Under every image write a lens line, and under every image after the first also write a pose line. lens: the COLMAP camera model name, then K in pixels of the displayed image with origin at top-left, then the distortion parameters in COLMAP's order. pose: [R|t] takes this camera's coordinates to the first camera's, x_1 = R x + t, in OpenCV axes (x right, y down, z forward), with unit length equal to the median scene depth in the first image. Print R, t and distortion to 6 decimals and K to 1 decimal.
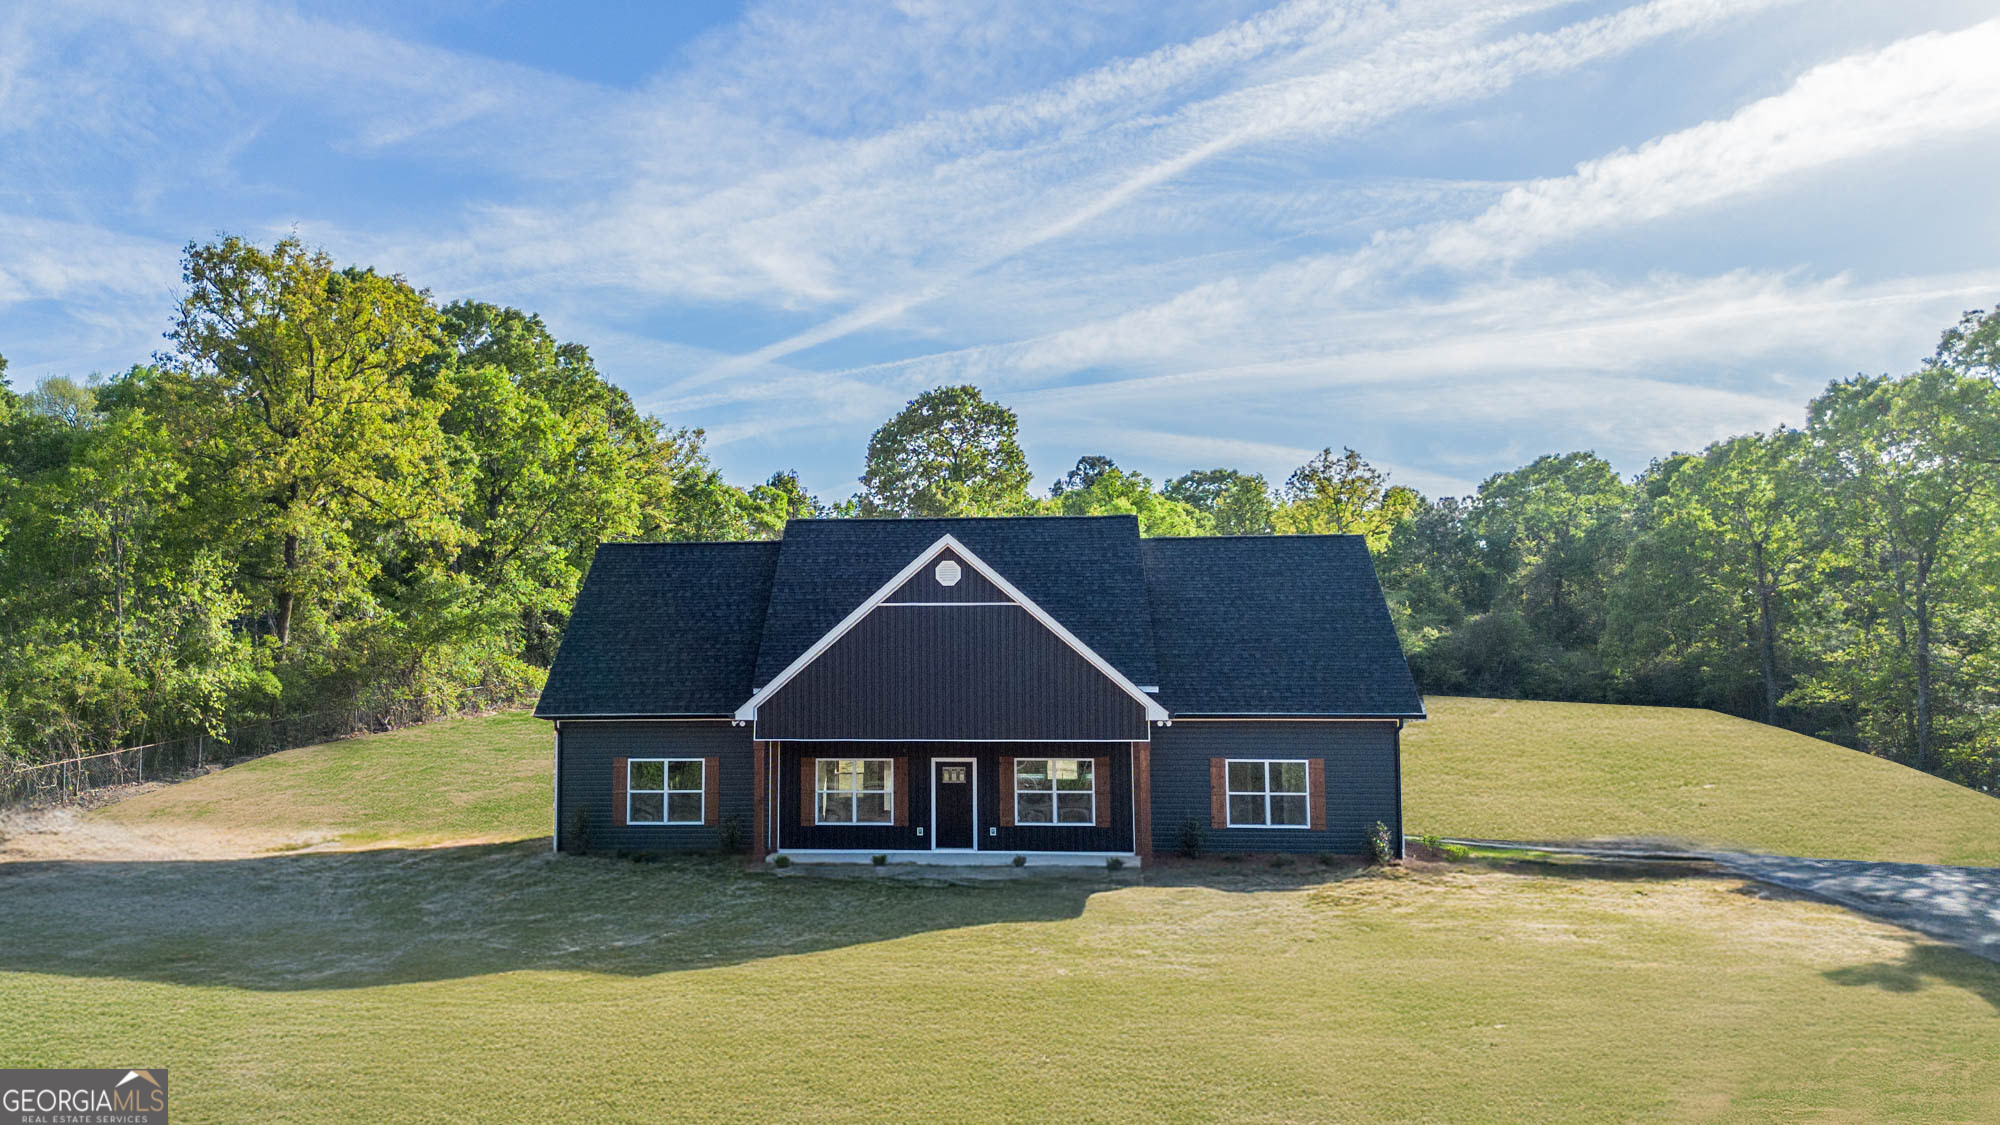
lens RADIAL K [[1466.3, 0, 1012.9], [0, 1466.3, 569.4], [0, 0, 1]] dist [0.083543, -0.085384]
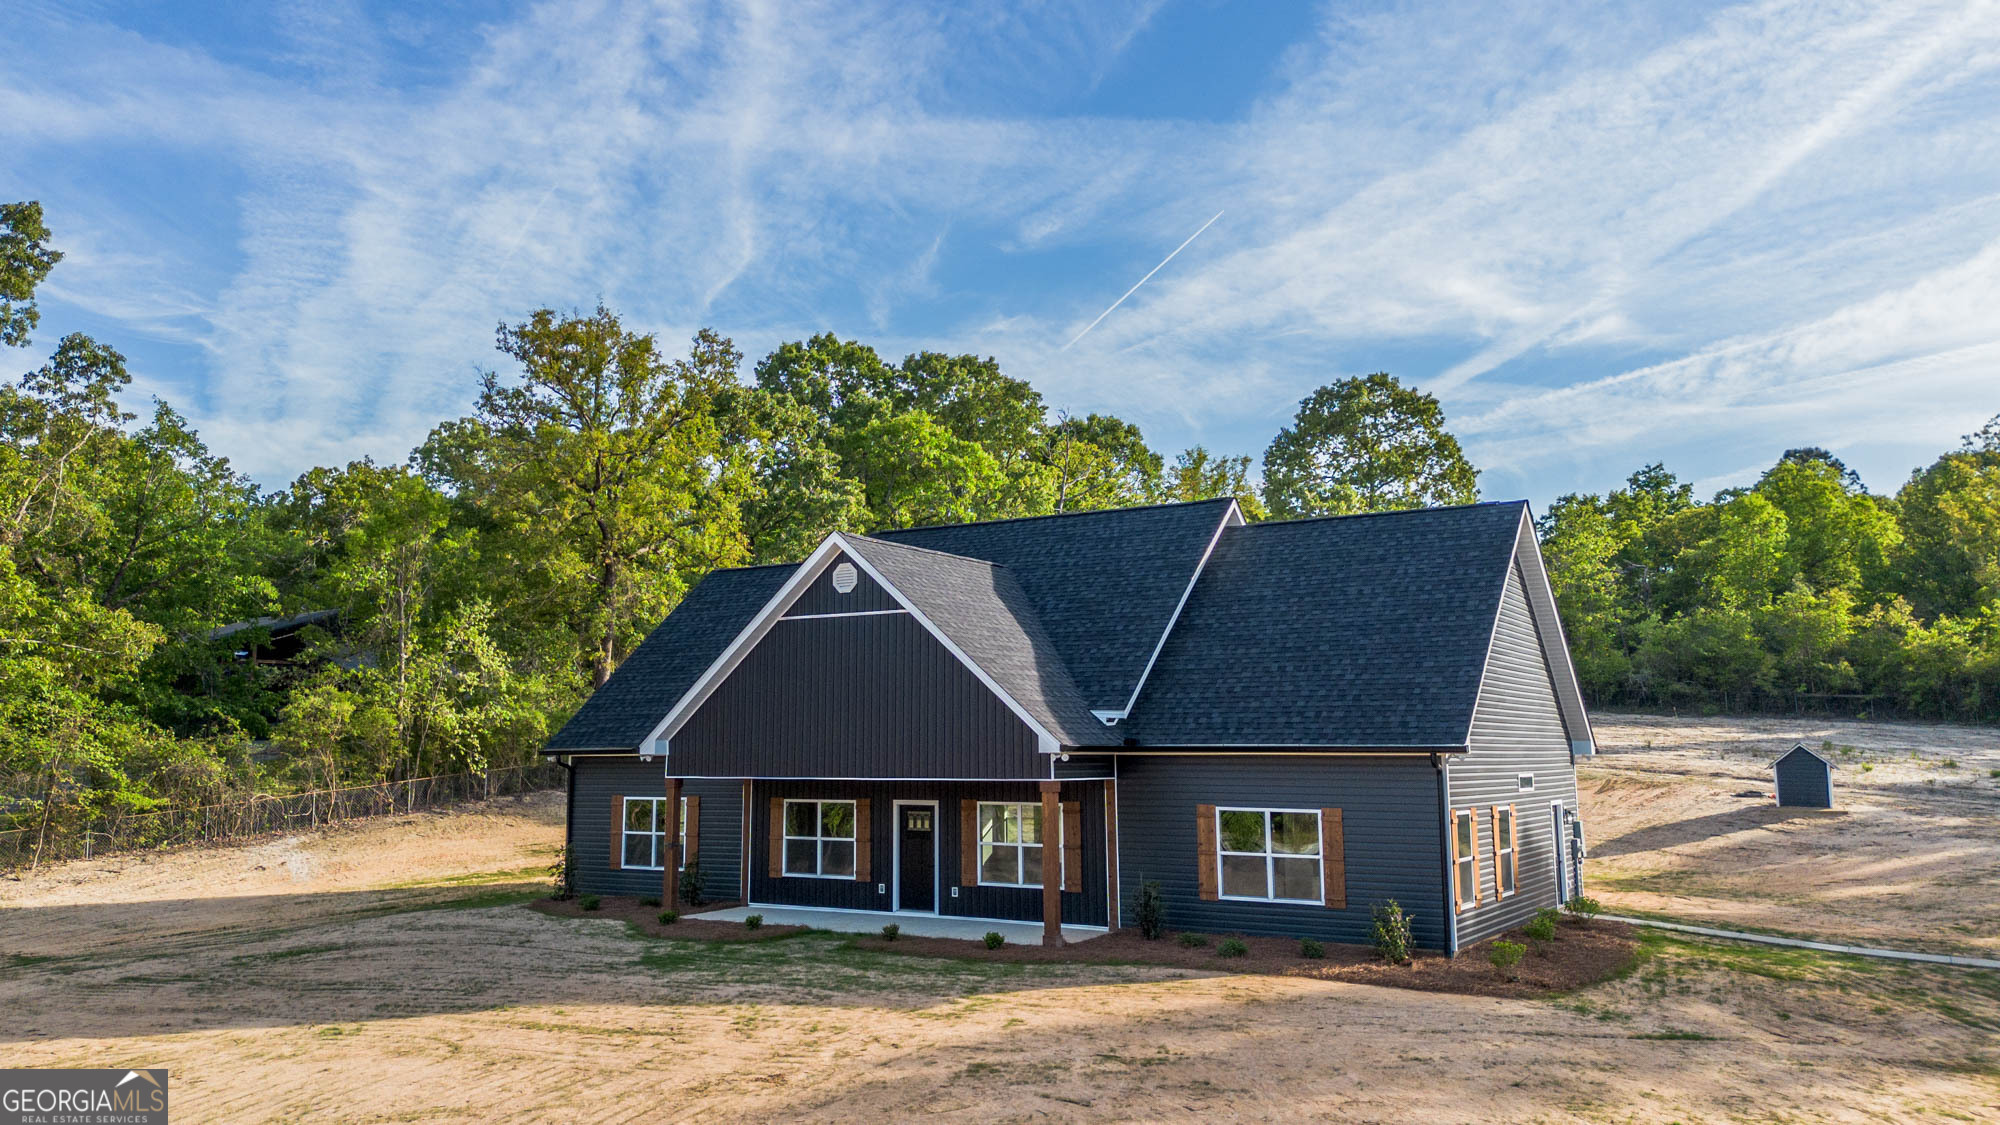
lens RADIAL K [[1476.4, 0, 1188.1], [0, 1476.4, 513.3], [0, 0, 1]] dist [0.029888, -0.002023]
pose [[0.888274, -0.074610, -0.453215, 0.377523], [0.044710, 0.996078, -0.076349, 0.028567], [0.457134, 0.047556, 0.888126, 0.245065]]
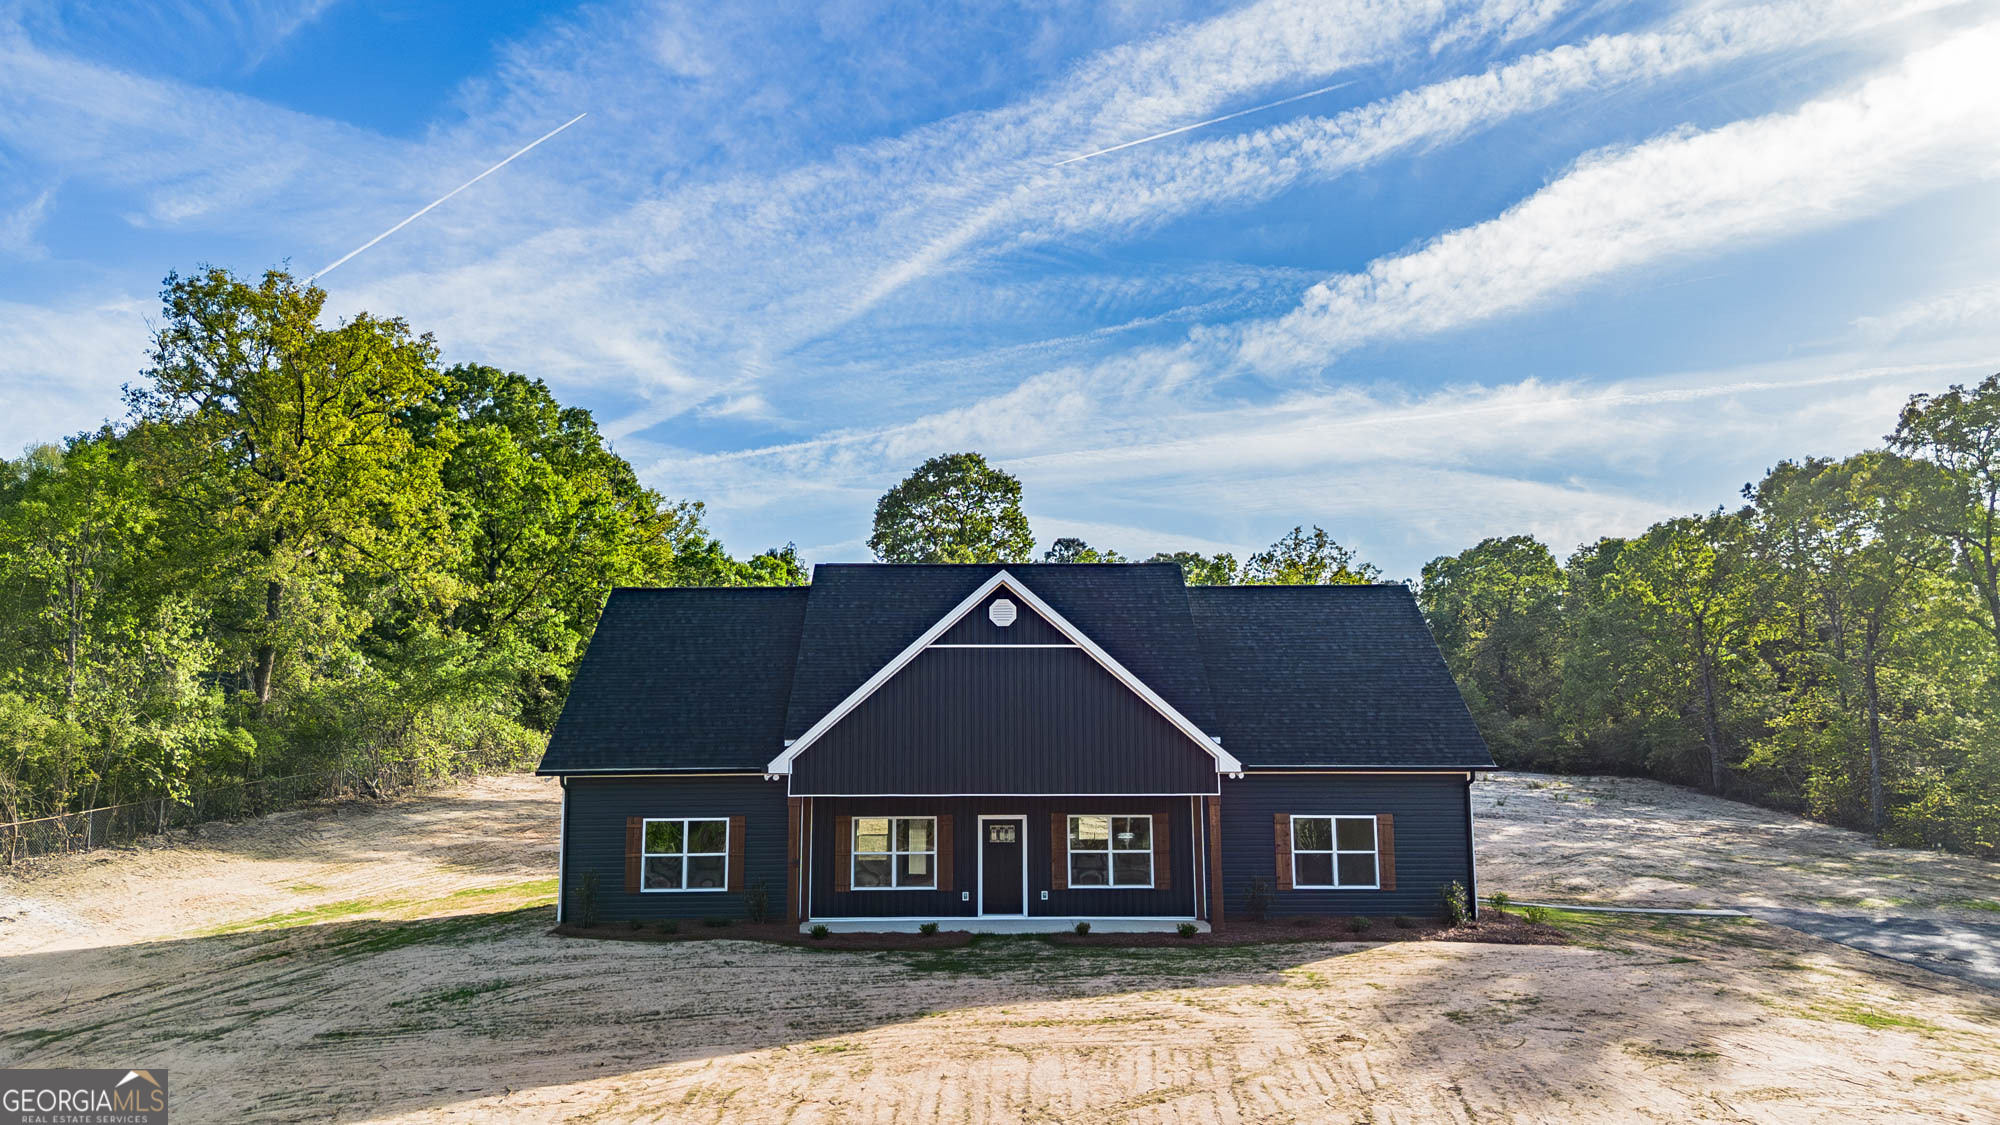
lens RADIAL K [[1328.4, 0, 1059.3], [0, 1328.4, 589.6], [0, 0, 1]] dist [0.051258, -0.027683]
pose [[0.997771, 0.005580, 0.066494, -0.046925], [-0.002352, 0.998819, -0.048524, 0.020703], [-0.066686, 0.048259, 0.996606, 0.119963]]
